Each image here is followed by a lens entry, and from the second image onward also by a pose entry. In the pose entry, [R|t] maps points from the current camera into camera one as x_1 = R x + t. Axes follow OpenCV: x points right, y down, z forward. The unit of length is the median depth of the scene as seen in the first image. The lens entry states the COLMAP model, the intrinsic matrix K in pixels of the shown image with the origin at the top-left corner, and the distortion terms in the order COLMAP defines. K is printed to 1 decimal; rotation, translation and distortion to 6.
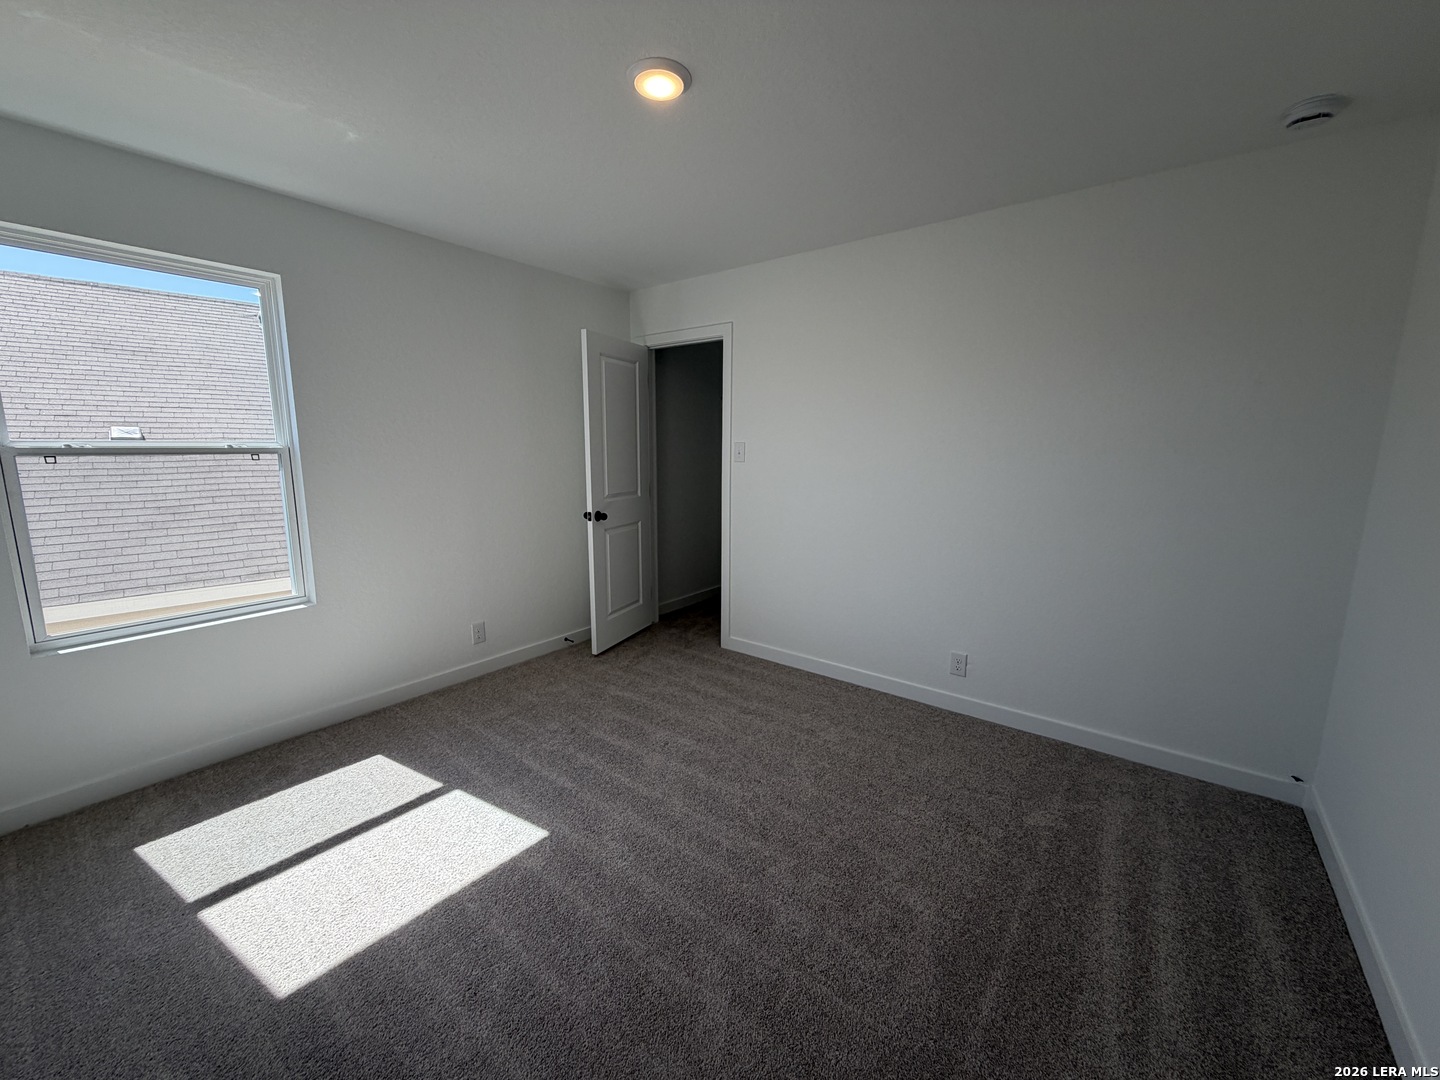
lens RADIAL K [[574.6, 0, 720.0], [0, 574.6, 540.0], [0, 0, 1]] dist [0.002054, 0.000045]
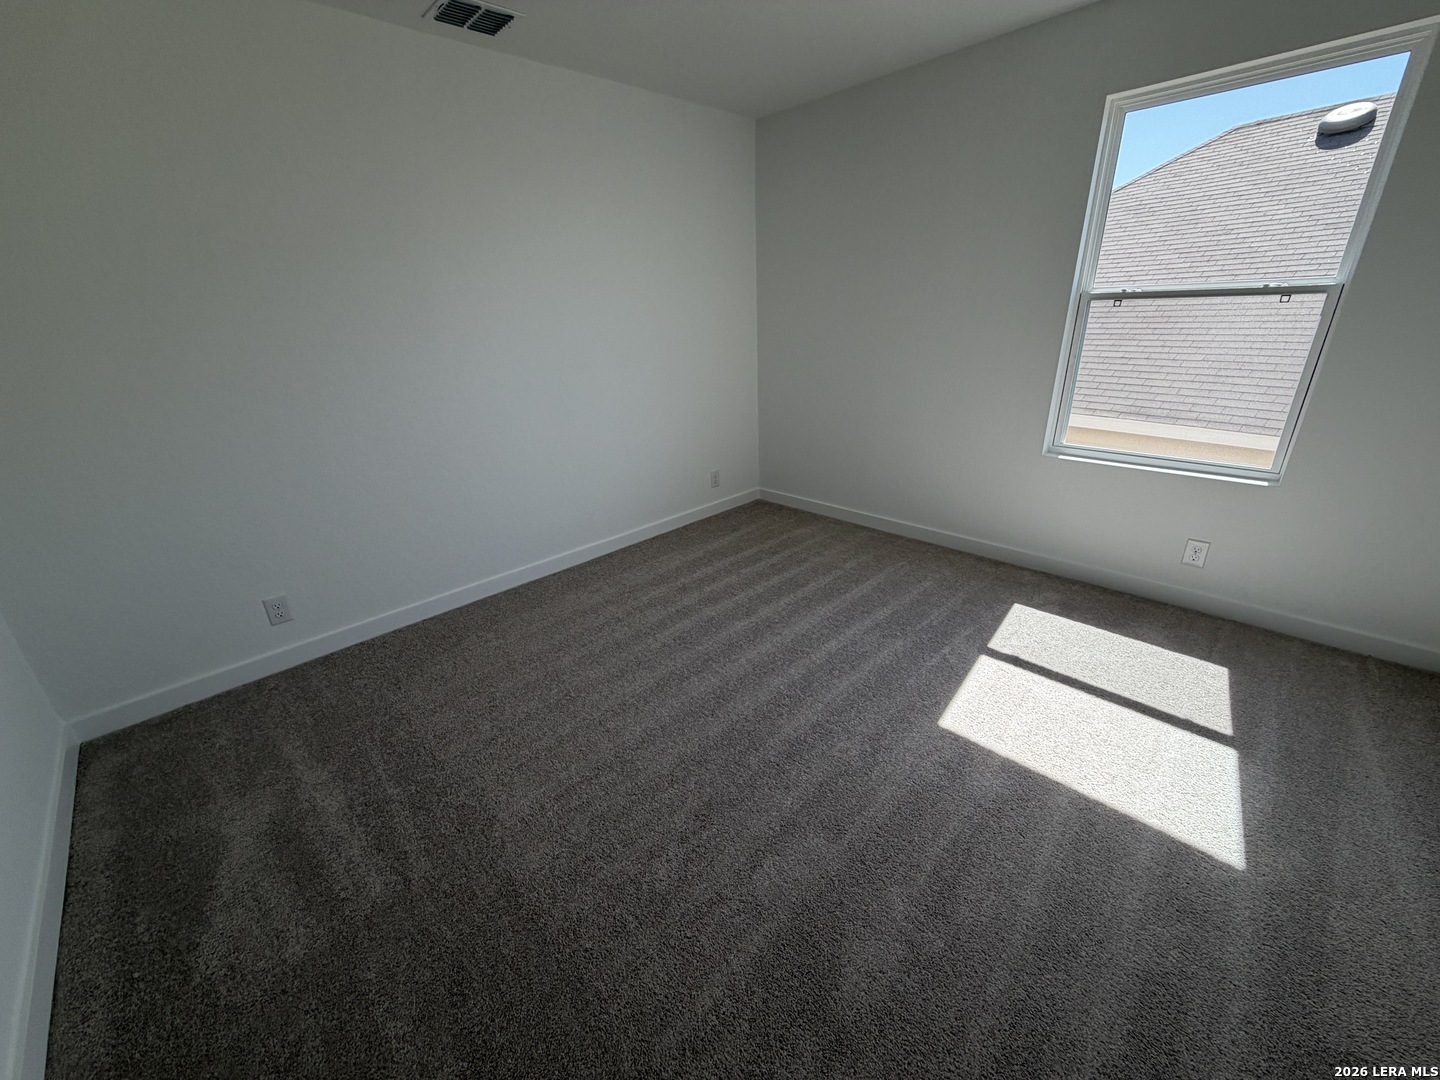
lens RADIAL K [[574.6, 0, 720.0], [0, 574.6, 540.0], [0, 0, 1]] dist [0.002054, 0.000045]
pose [[-0.134345, 0.379243, -0.915492, 0.253296], [-0.125844, 0.909858, 0.395376, -0.053730], [0.982911, 0.168326, -0.074510, 0.316722]]
